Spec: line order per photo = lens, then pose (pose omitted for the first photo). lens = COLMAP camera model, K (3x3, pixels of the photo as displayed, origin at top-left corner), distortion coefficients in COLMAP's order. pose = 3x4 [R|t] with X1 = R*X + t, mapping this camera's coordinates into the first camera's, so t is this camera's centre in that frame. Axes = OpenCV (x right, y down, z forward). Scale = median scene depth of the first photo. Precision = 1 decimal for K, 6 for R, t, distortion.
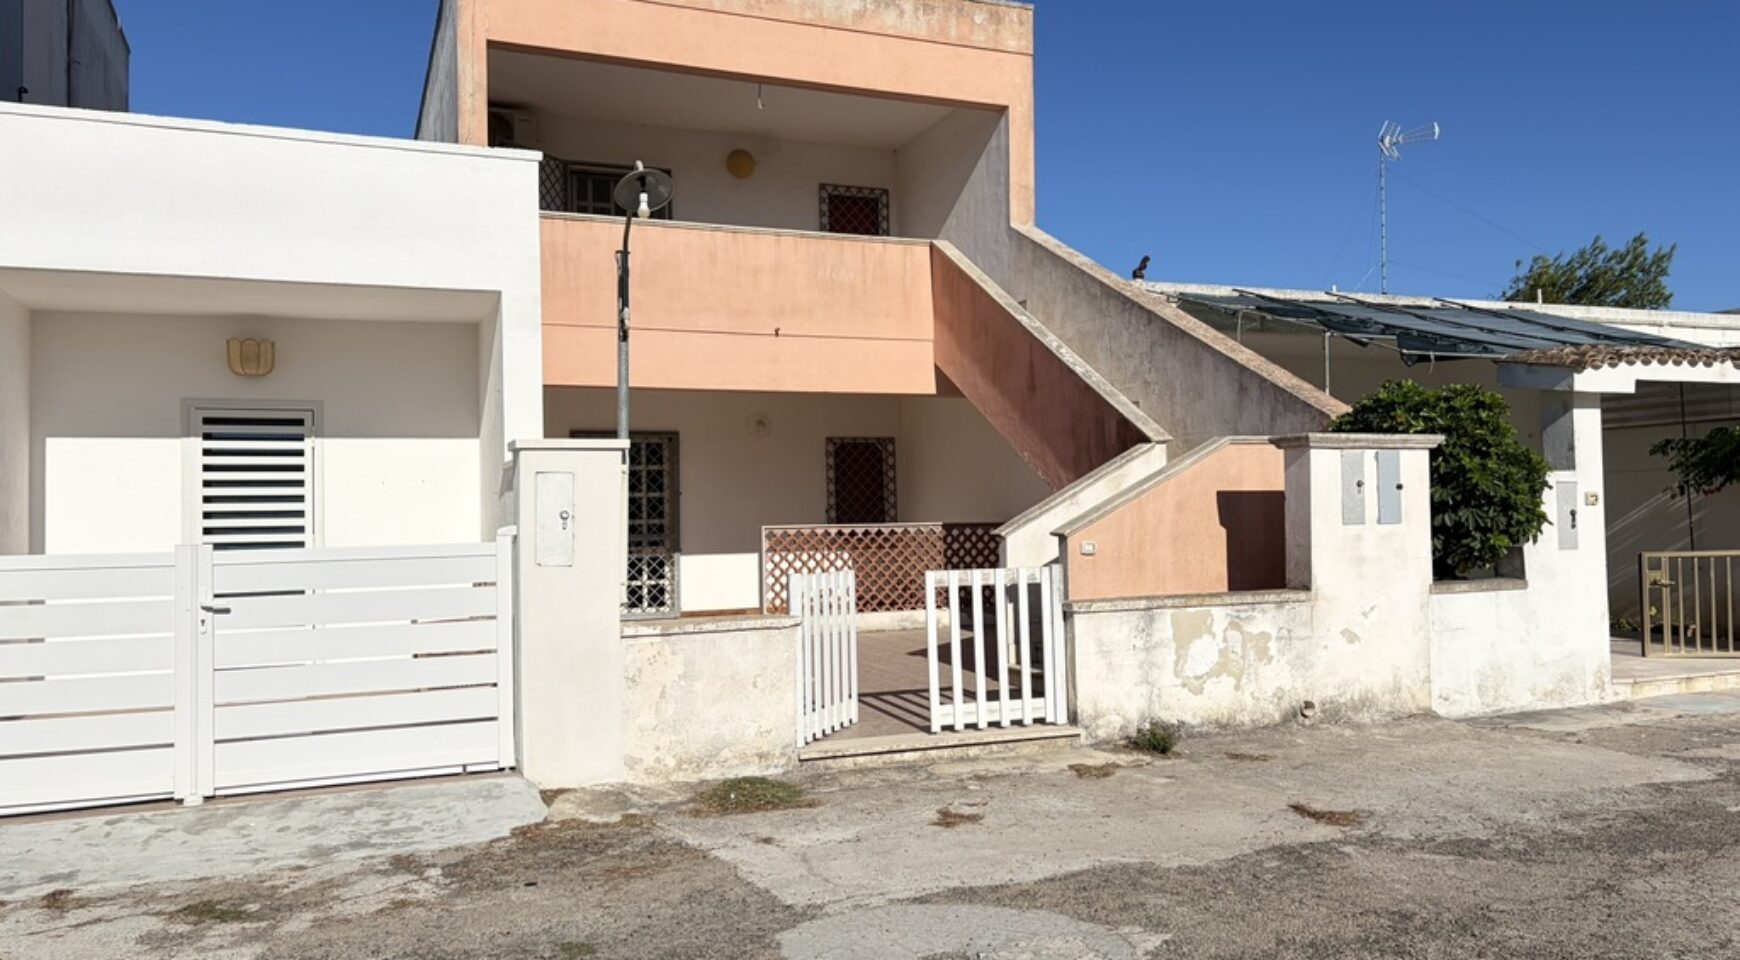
lens RADIAL K [[1313.9, 0, 868.8], [0, 1313.9, 494.7], [0, 0, 1]] dist [0.038463, -0.031674]
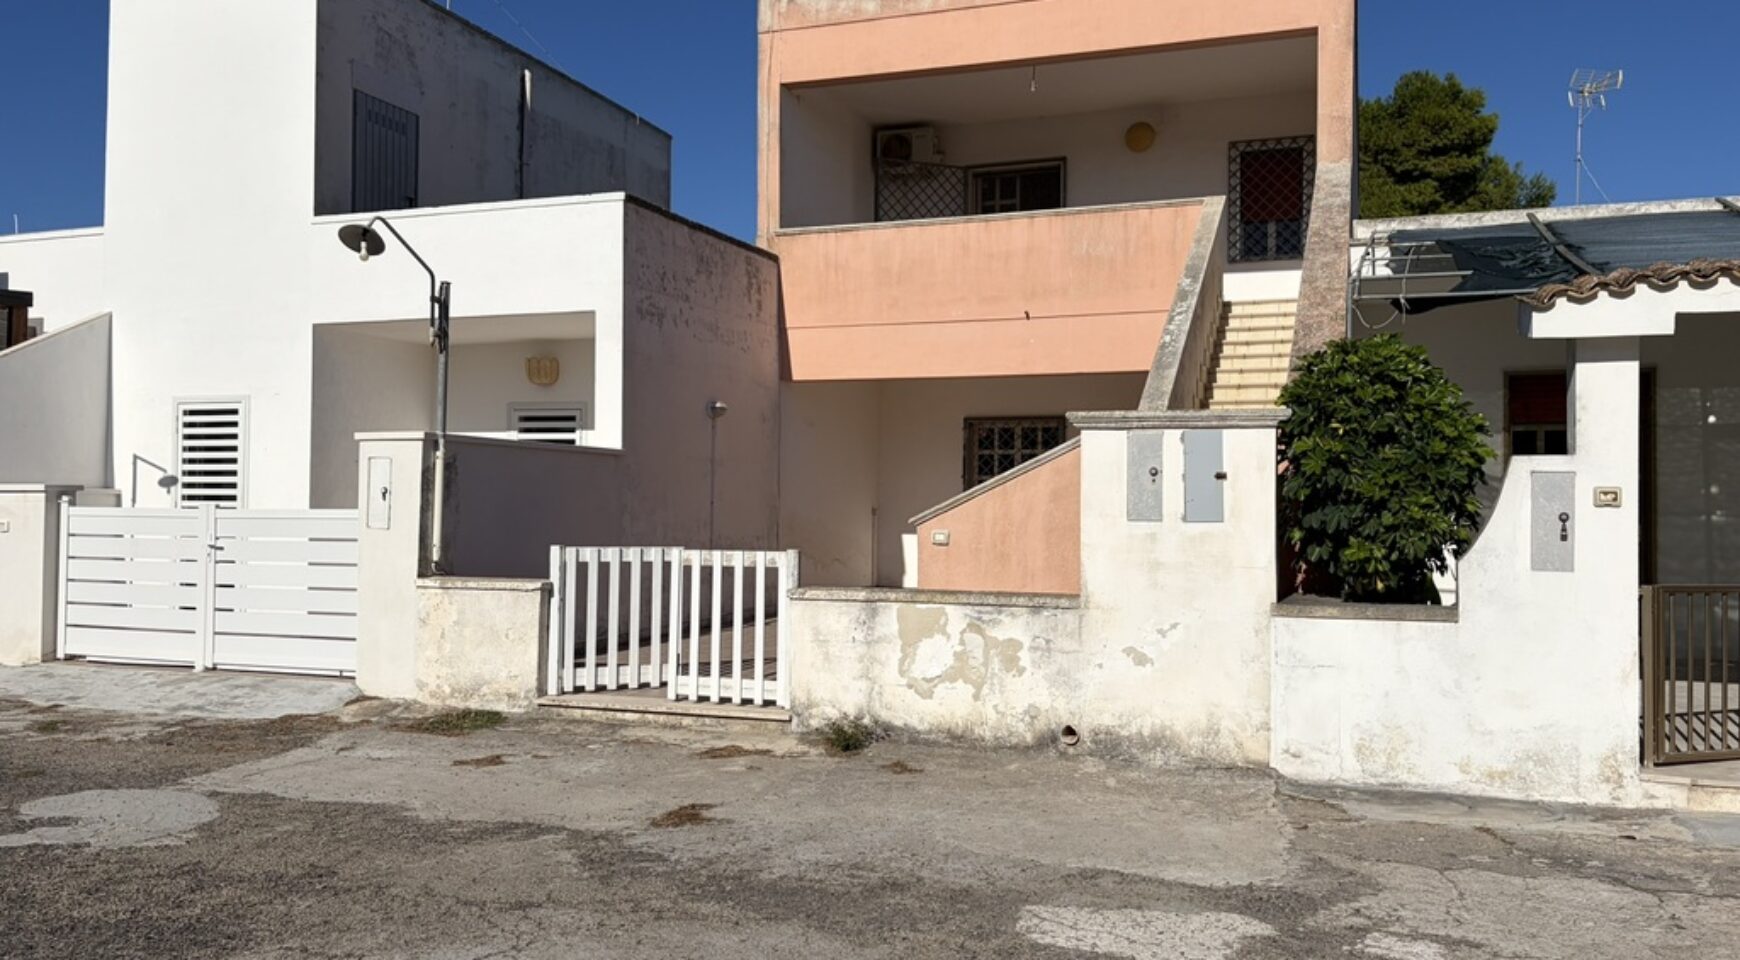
lens RADIAL K [[1313.9, 0, 861.1], [0, 1313.9, 489.2], [0, 0, 1]] dist [0.038463, -0.031674]
pose [[0.731849, 0.017047, -0.681253, 0.656529], [-0.010127, 0.999849, 0.014141, -0.005906], [0.681391, -0.003450, 0.731911, 0.232979]]
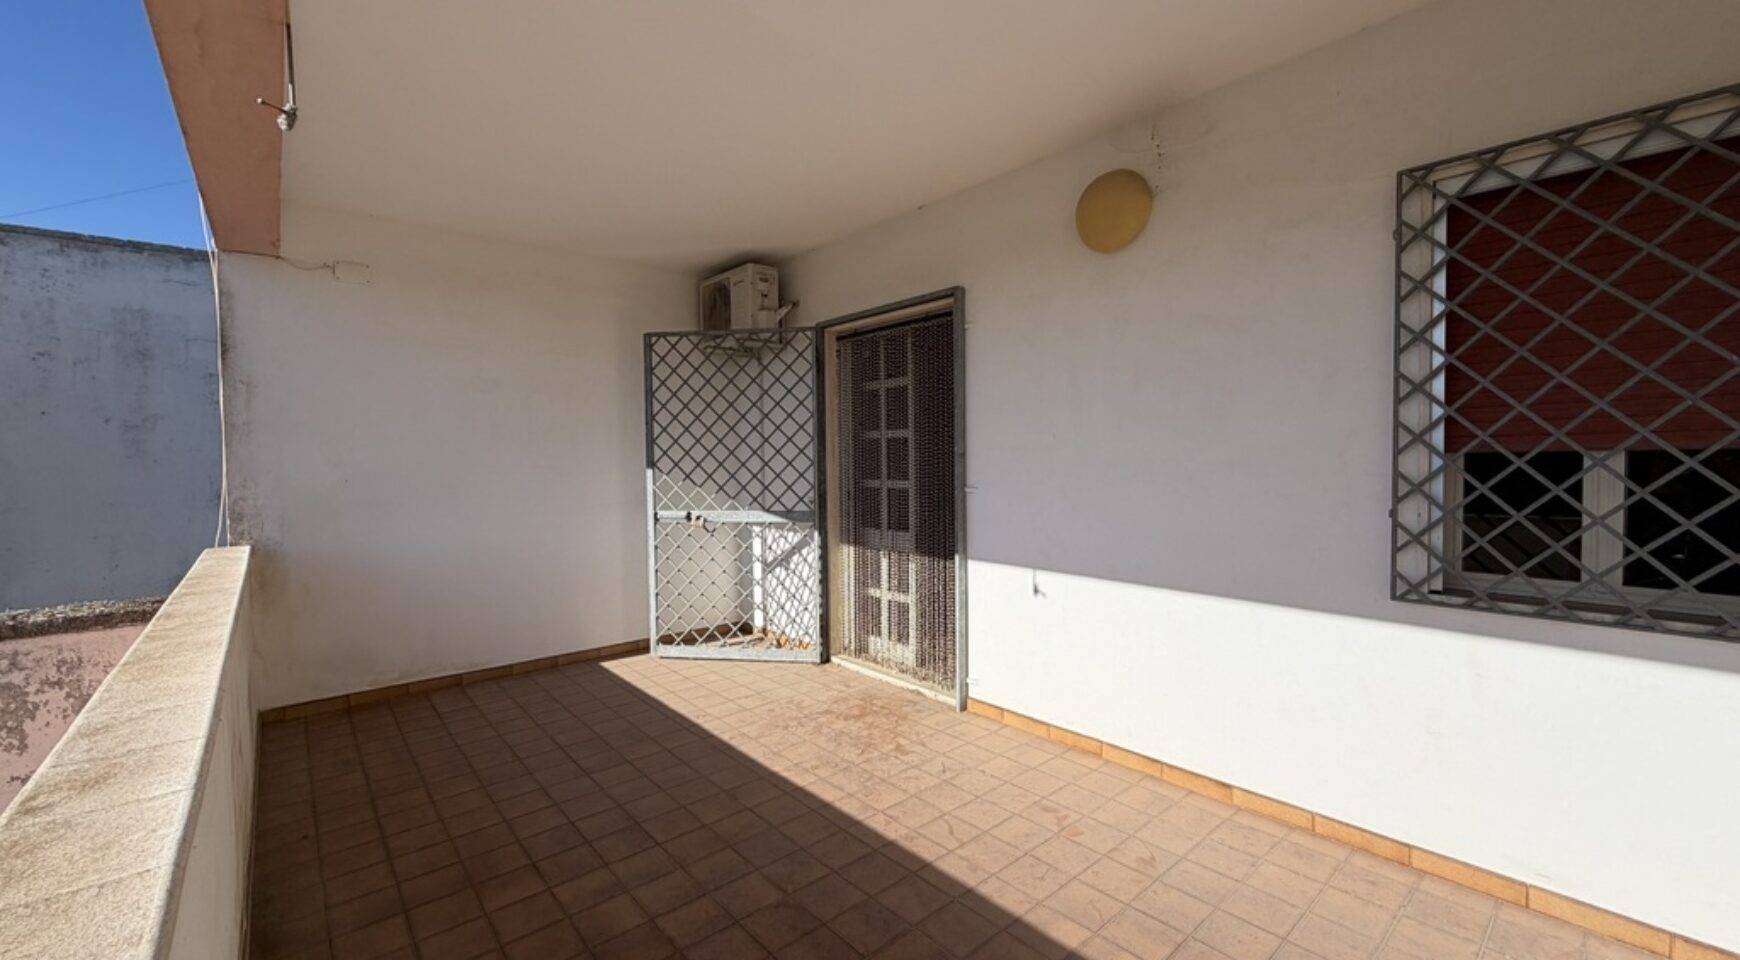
lens RADIAL K [[693.4, 0, 863.4], [0, 693.4, 486.3], [0, 0, 1]] dist [0.003264, -0.000886]
pose [[0.306487, 0.056469, -0.950198, 0.103001], [0.026901, 0.997326, 0.067947, -0.299866], [0.951495, -0.046386, 0.304148, 1.371928]]
